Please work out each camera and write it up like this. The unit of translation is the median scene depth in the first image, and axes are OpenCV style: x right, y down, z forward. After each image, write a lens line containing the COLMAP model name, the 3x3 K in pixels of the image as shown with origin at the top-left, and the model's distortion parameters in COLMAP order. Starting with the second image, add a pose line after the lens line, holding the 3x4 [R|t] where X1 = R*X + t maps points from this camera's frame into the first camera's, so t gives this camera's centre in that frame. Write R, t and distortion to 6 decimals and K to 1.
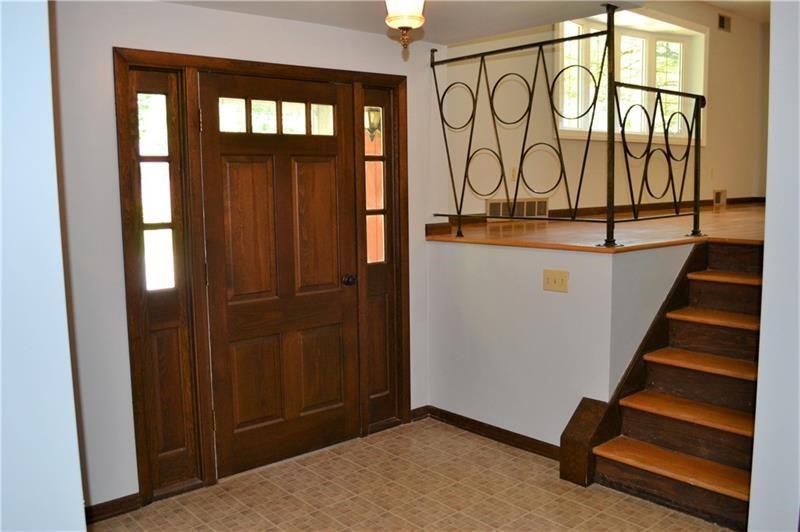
lens RADIAL K [[669.7, 0, 399.1], [0, 669.7, 265.4], [0, 0, 1]] dist [-0.072395, 0.000745]
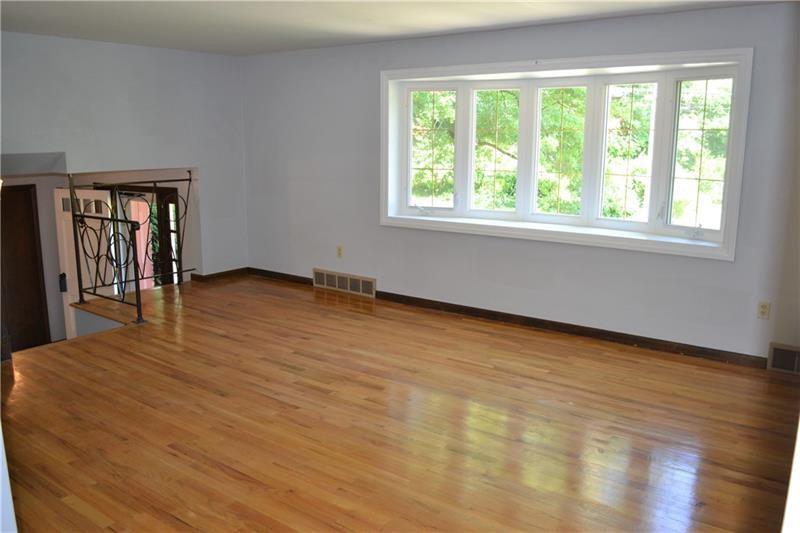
lens RADIAL K [[669.7, 0, 394.7], [0, 669.7, 265.8], [0, 0, 1]] dist [-0.072395, 0.000745]
pose [[0.212748, 0.199009, -0.956626, 1.892941], [-0.124739, 0.976560, 0.175415, -0.475743], [0.969112, 0.082009, 0.232585, 1.212217]]
